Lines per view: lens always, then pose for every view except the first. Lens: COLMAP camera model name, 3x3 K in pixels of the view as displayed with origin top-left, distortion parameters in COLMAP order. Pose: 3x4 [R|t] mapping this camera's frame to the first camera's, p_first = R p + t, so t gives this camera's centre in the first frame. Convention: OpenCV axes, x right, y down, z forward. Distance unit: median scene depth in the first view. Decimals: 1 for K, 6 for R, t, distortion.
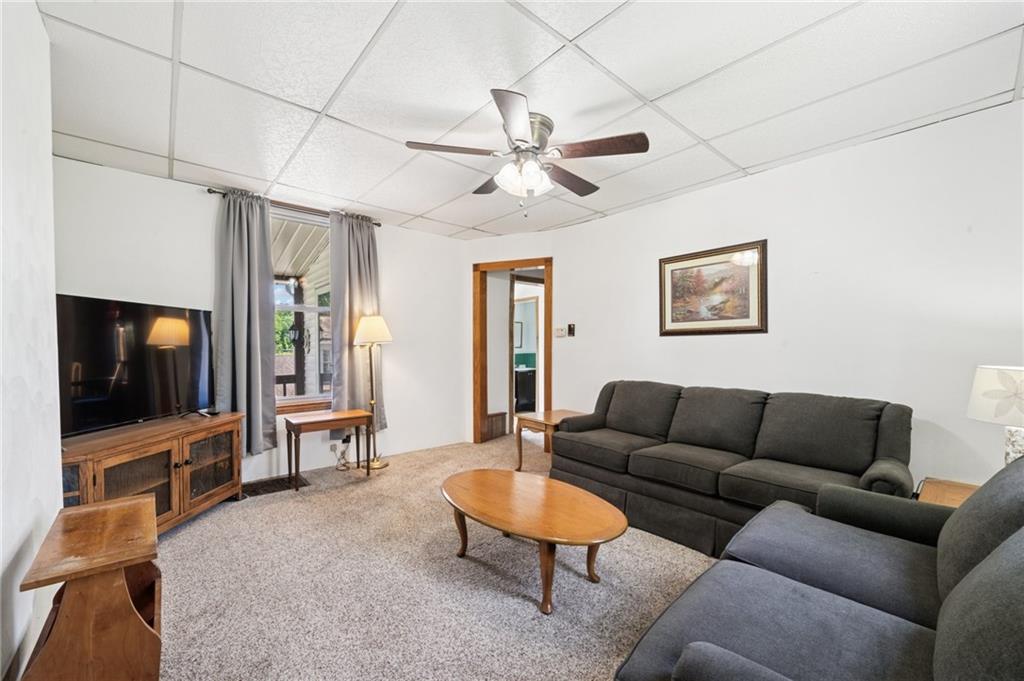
lens RADIAL K [[412.3, 0, 510.8], [0, 412.3, 346.7], [0, 0, 1]] dist [-0.002377, -0.000137]
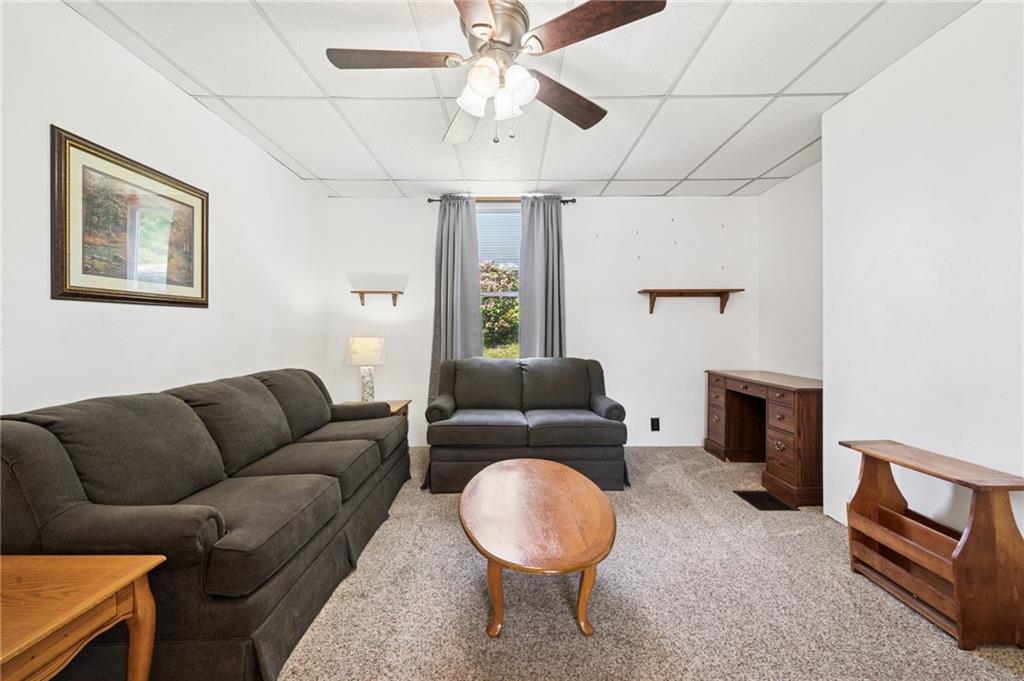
lens RADIAL K [[412.3, 0, 510.8], [0, 412.3, 324.7], [0, 0, 1]] dist [-0.002377, -0.000137]
pose [[-0.754097, 0.008310, 0.656711, -0.338840], [0.002790, 0.999951, -0.009449, 0.008602], [-0.656757, -0.005294, -0.754083, 1.137860]]
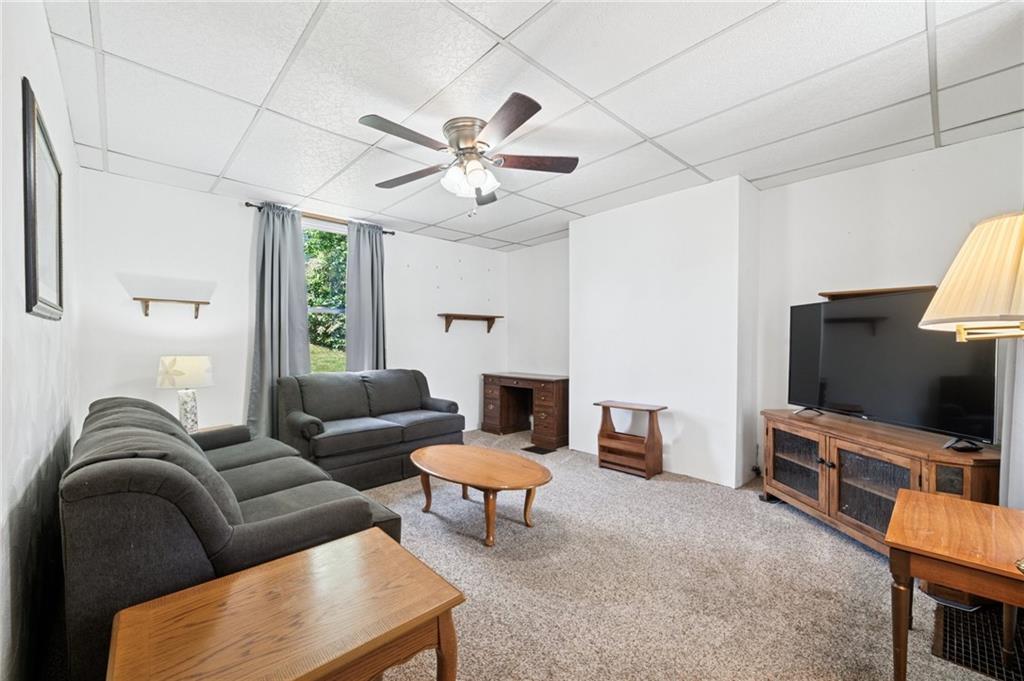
lens RADIAL K [[412.3, 0, 503.4], [0, 412.3, 344.0], [0, 0, 1]] dist [-0.002377, -0.000137]
pose [[-0.999349, 0.001607, -0.036032, 0.000345], [0.001324, 0.999968, 0.007864, -0.002267], [0.036044, 0.007811, -0.999320, 1.529329]]
